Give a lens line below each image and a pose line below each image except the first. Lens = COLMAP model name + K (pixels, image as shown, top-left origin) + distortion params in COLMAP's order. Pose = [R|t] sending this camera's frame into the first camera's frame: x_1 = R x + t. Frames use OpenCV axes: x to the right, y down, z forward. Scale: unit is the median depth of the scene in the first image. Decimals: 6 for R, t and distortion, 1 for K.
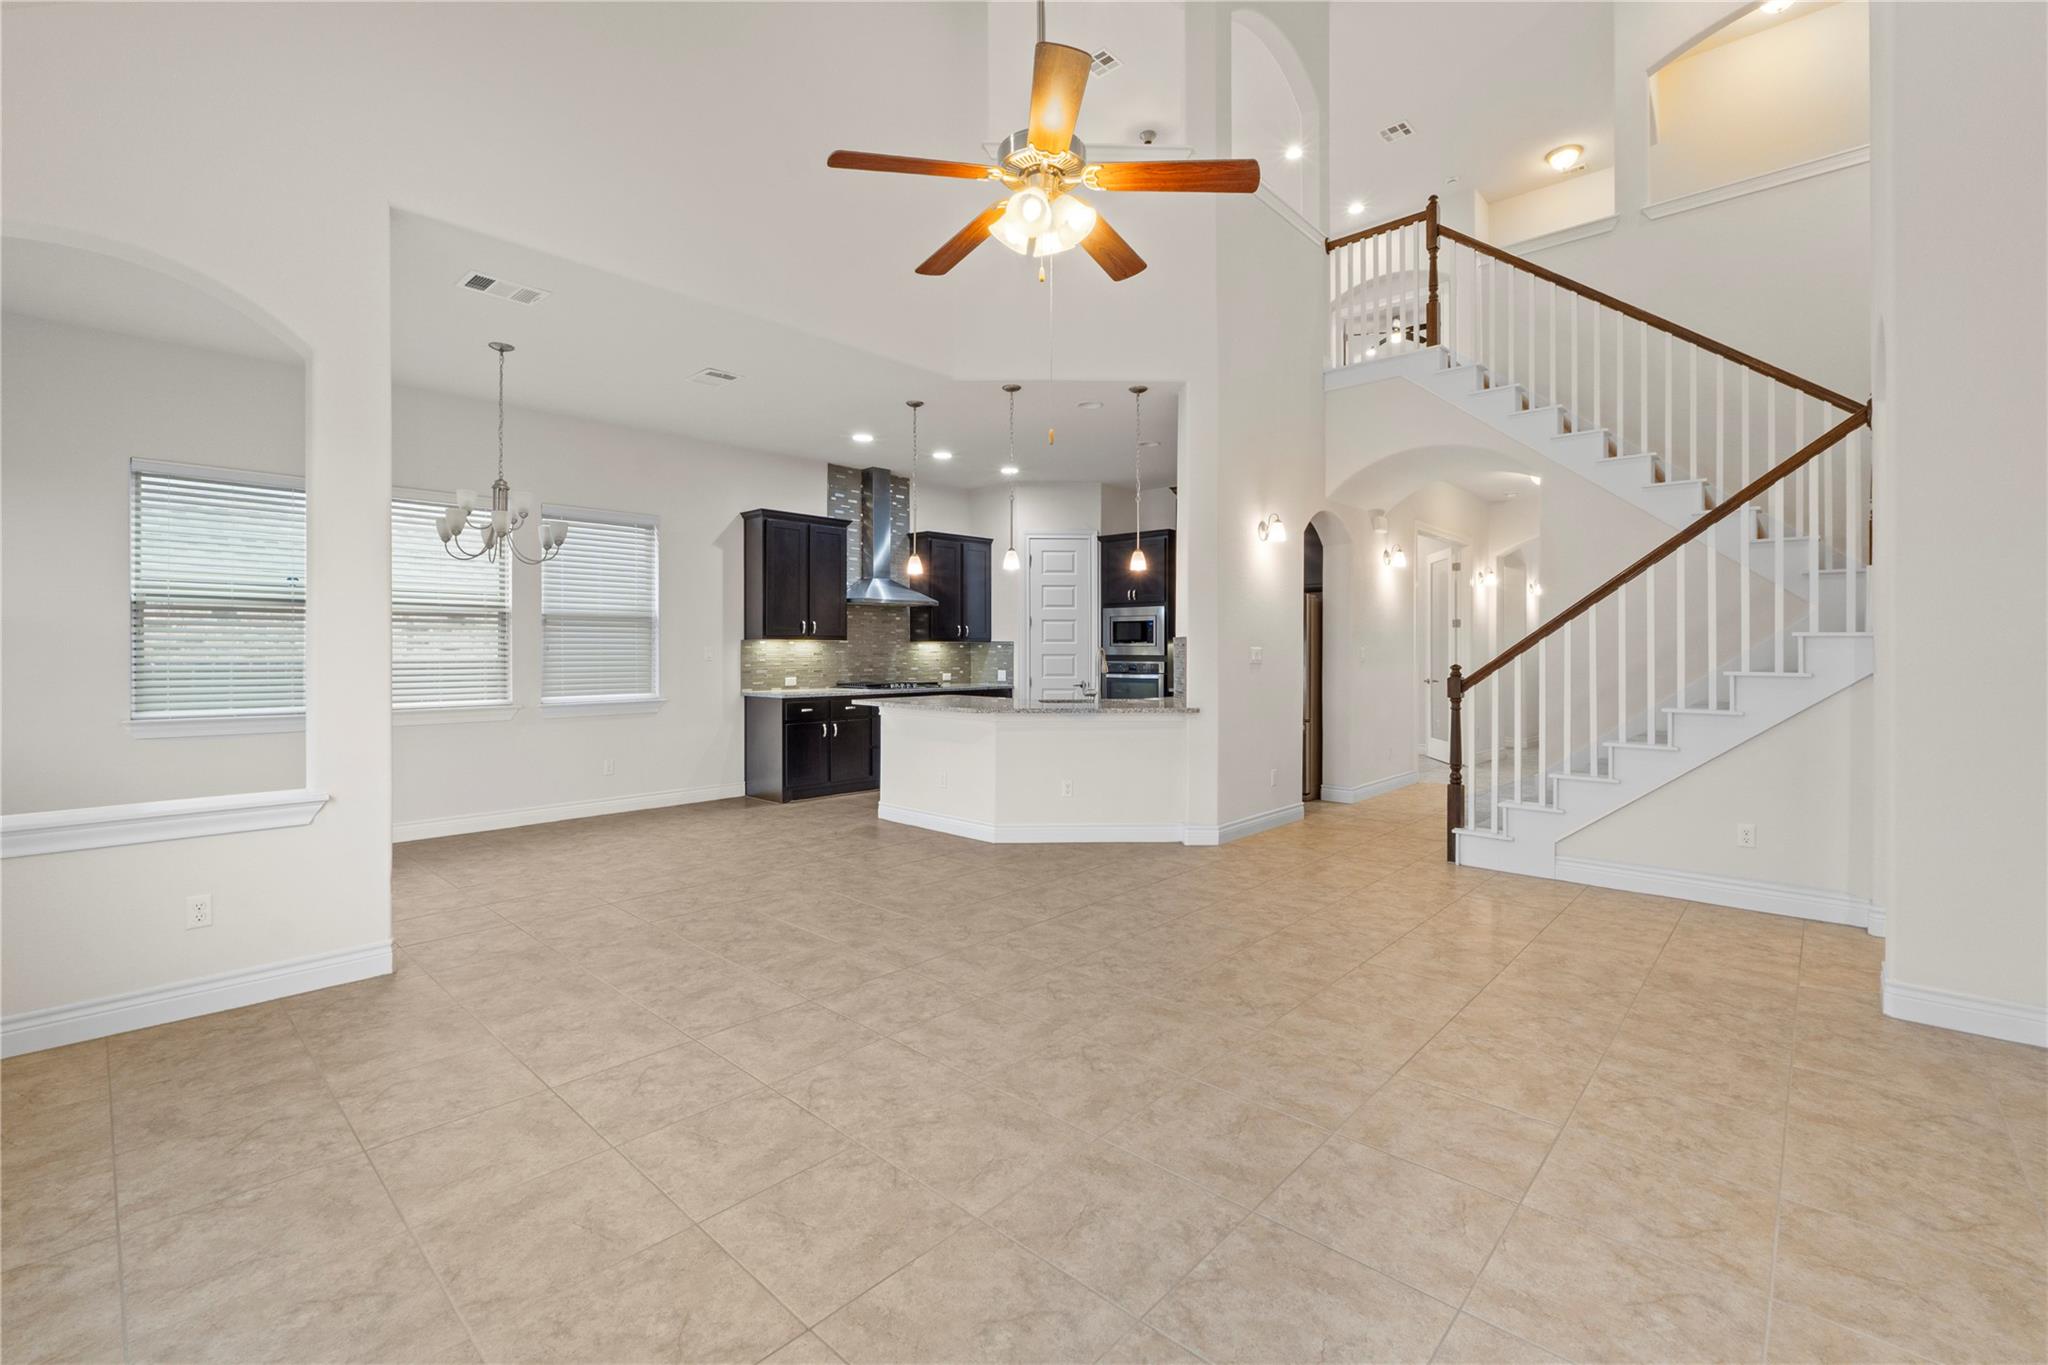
lens RADIAL K [[873.0, 0, 1022.5], [0, 873.0, 649.0], [0, 0, 1]] dist [-0.005834, 0.000553]
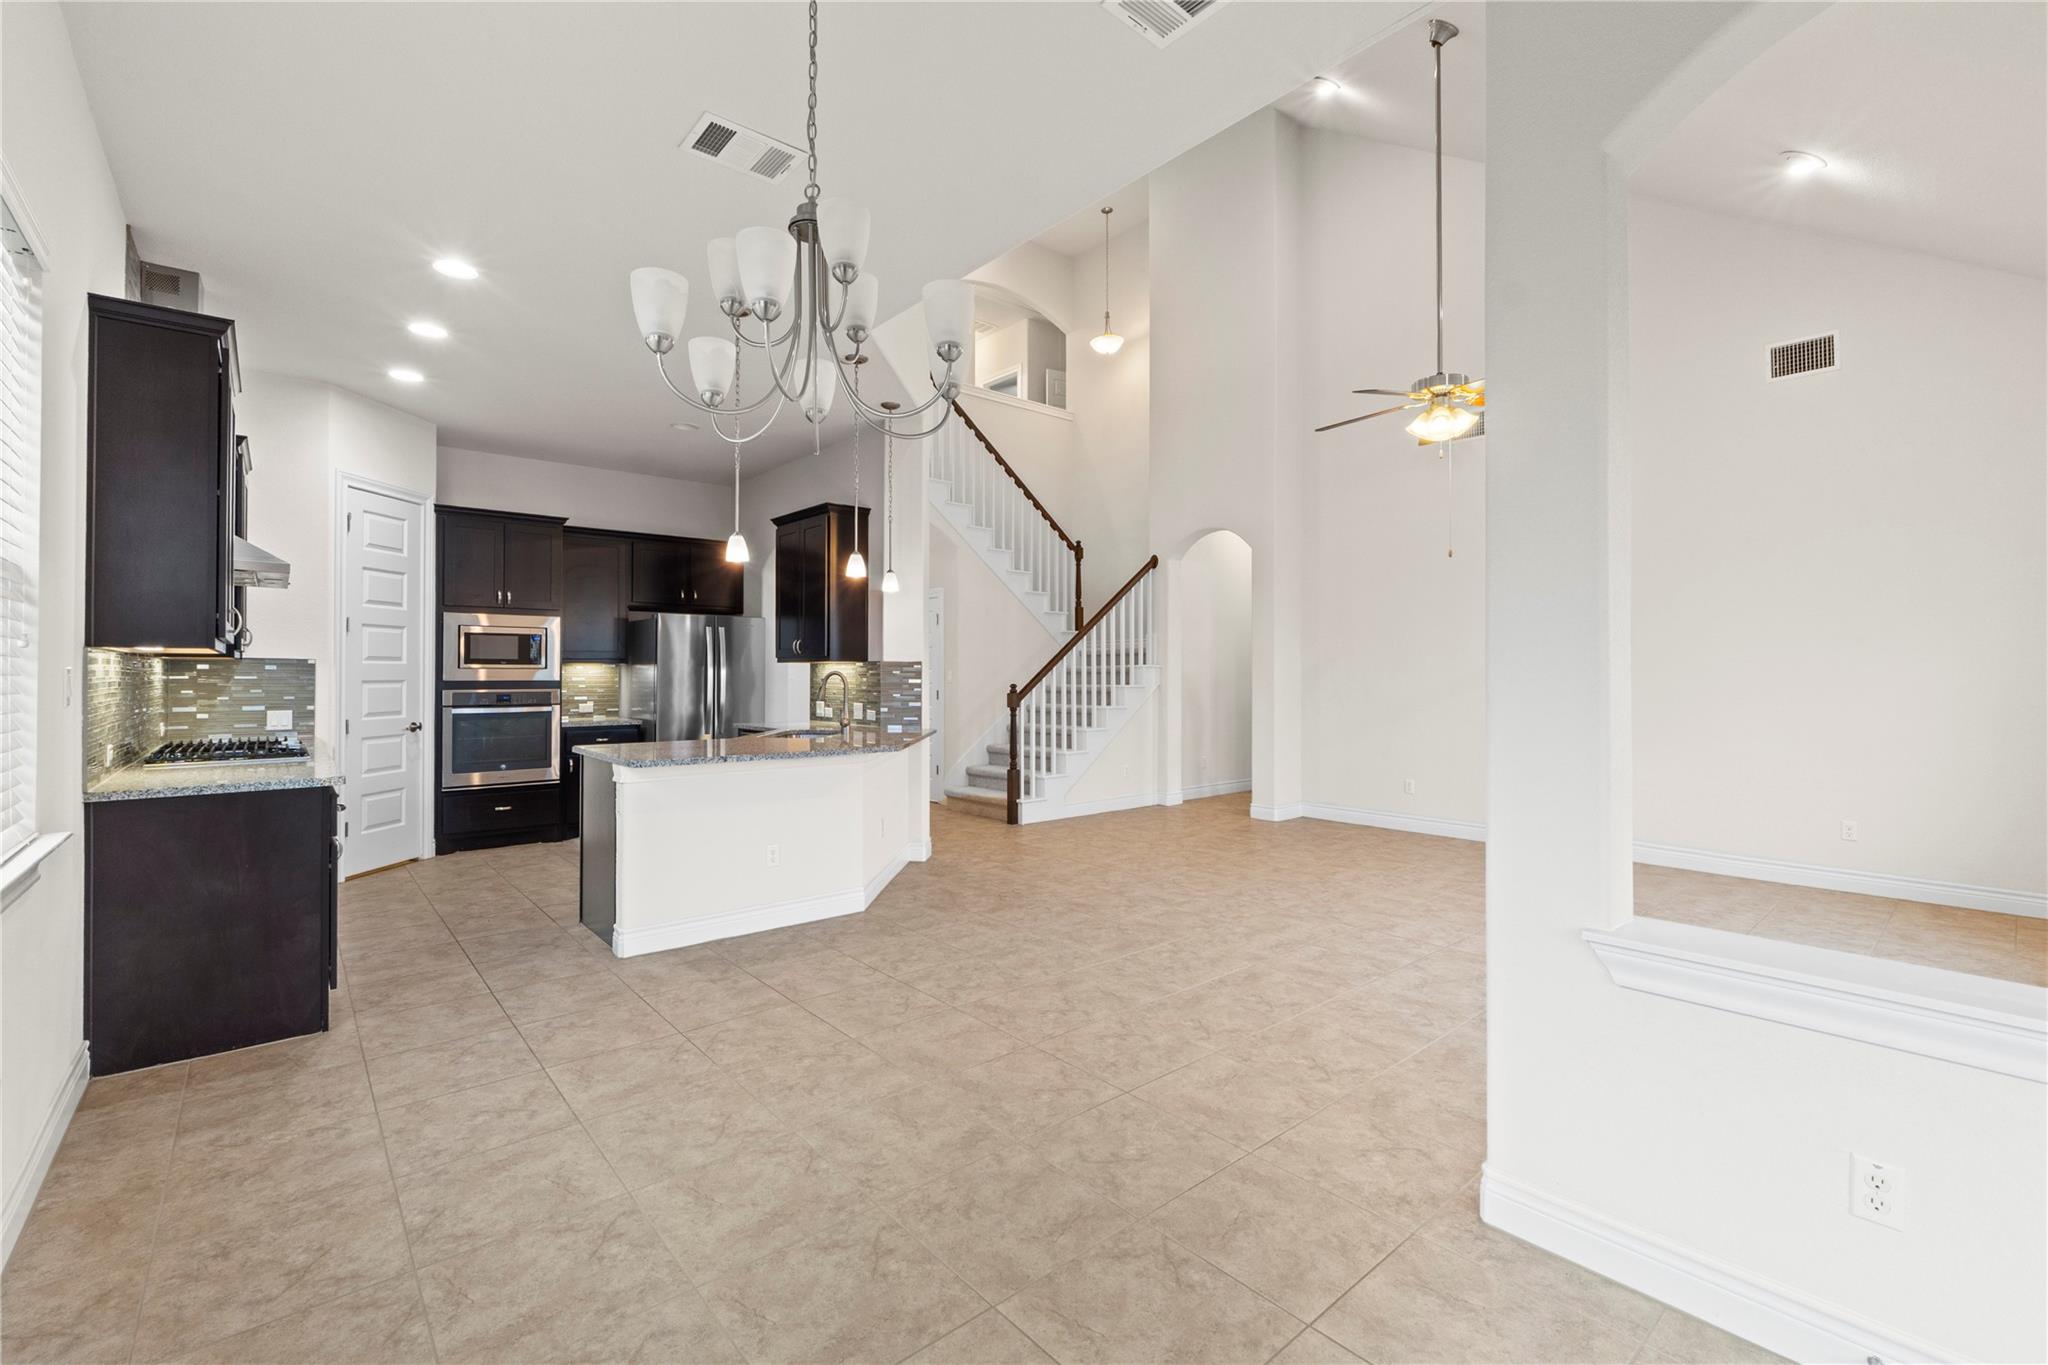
lens RADIAL K [[873.0, 0, 1013.3], [0, 873.0, 667.1], [0, 0, 1]] dist [-0.005834, 0.000553]
pose [[0.121131, 0.005312, 0.992622, -0.767728], [-0.002441, 0.999984, -0.005053, -0.002191], [-0.992634, -0.001811, 0.121142, 0.707063]]
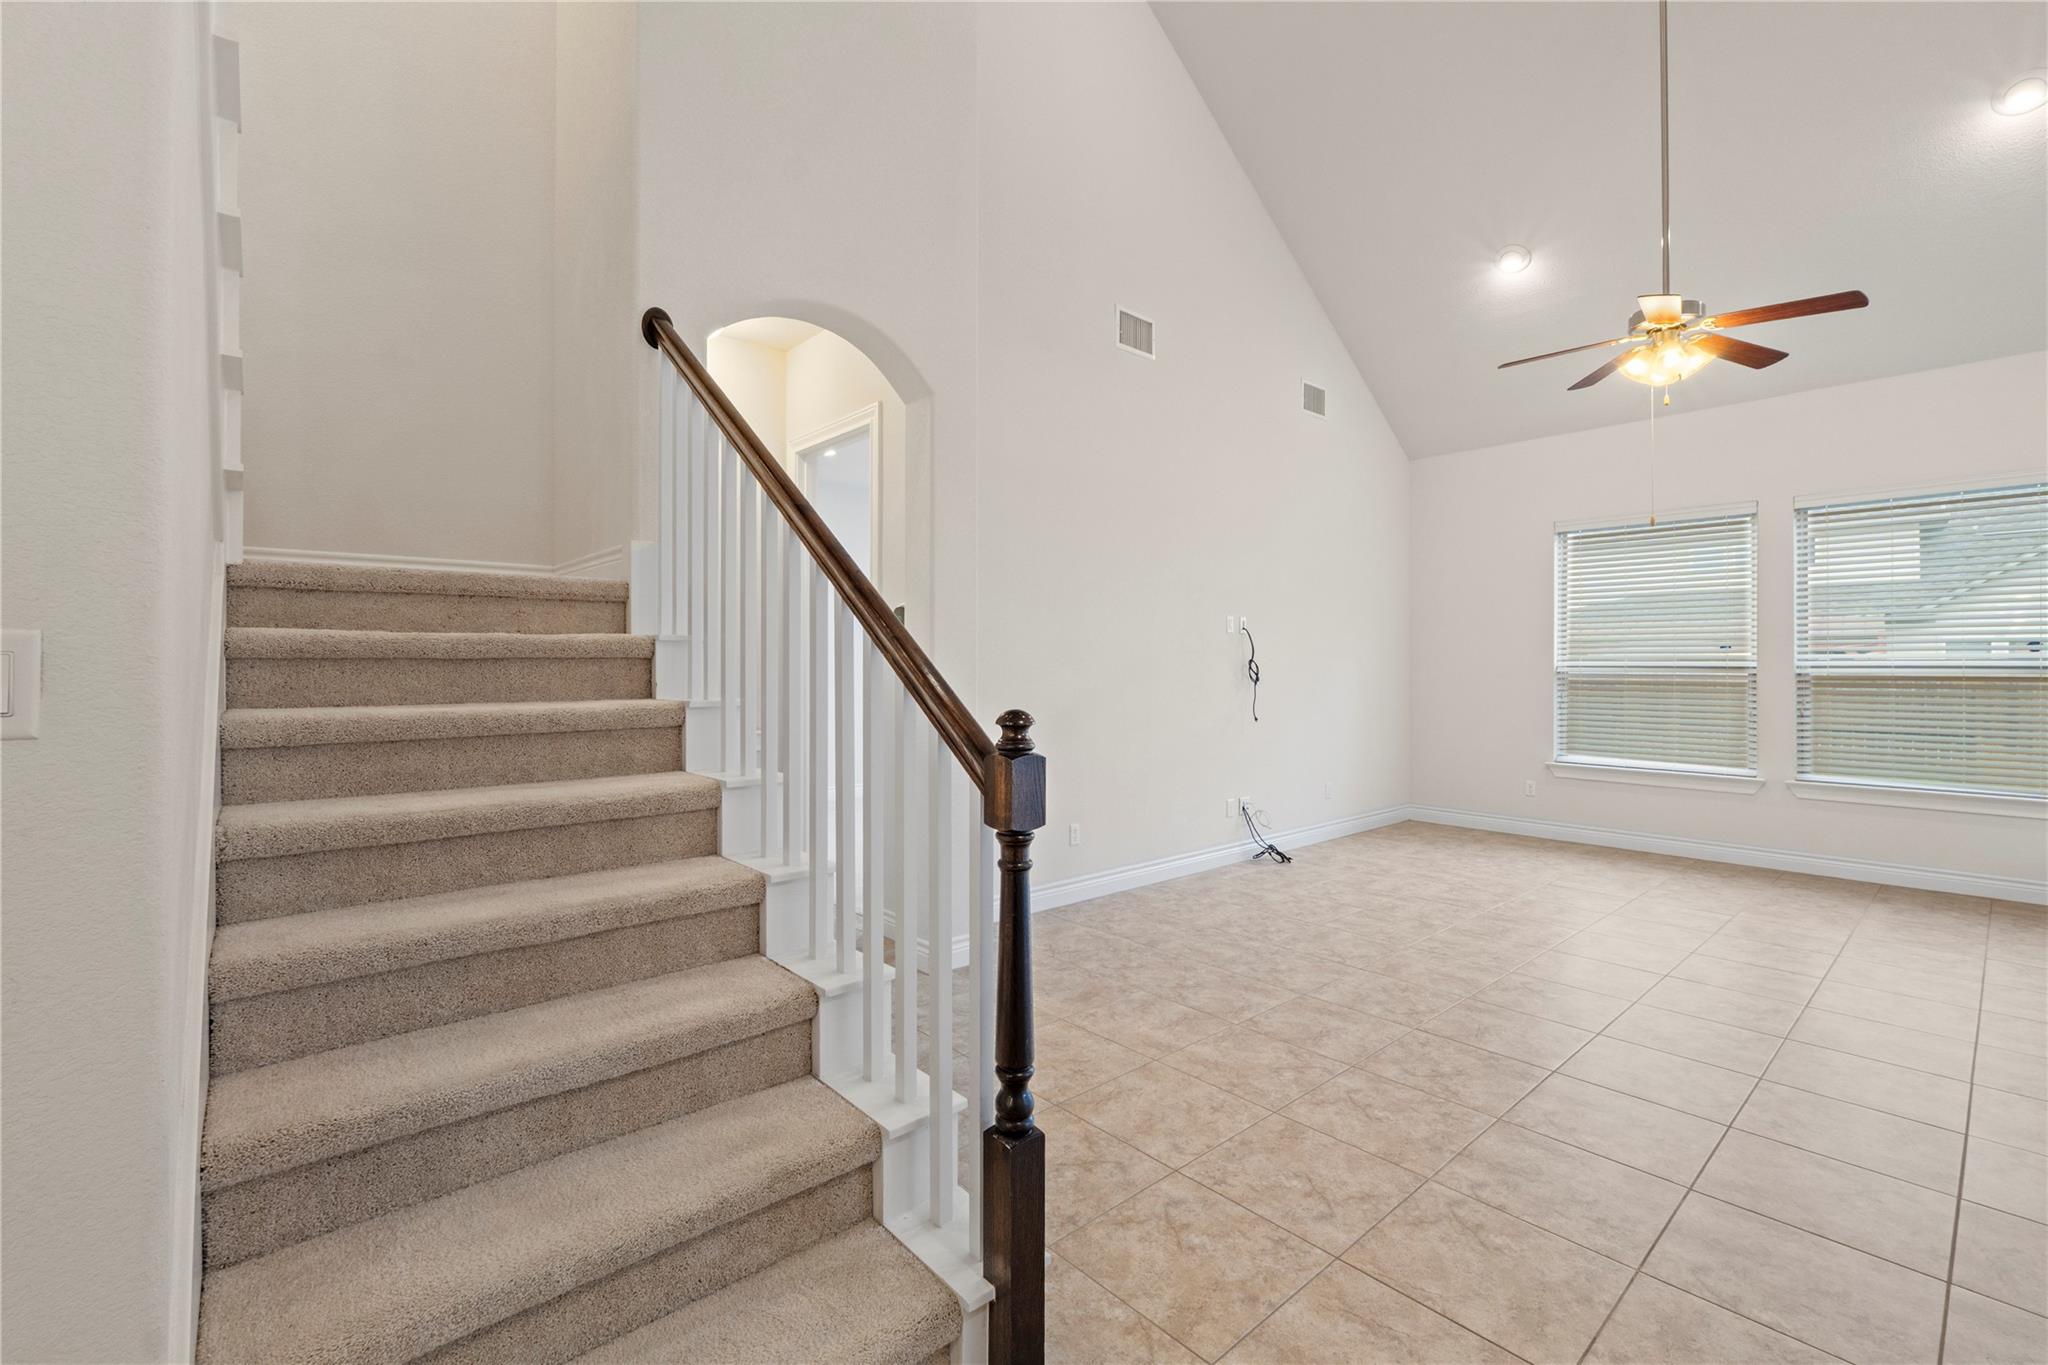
lens RADIAL K [[873.0, 0, 1030.1], [0, 873.0, 671.9], [0, 0, 1]] dist [-0.005834, 0.000553]
pose [[-0.995314, -0.006297, 0.096491, 0.396160], [-0.006057, 0.999978, 0.002782, 0.004493], [-0.096506, 0.002184, -0.995330, 1.087155]]
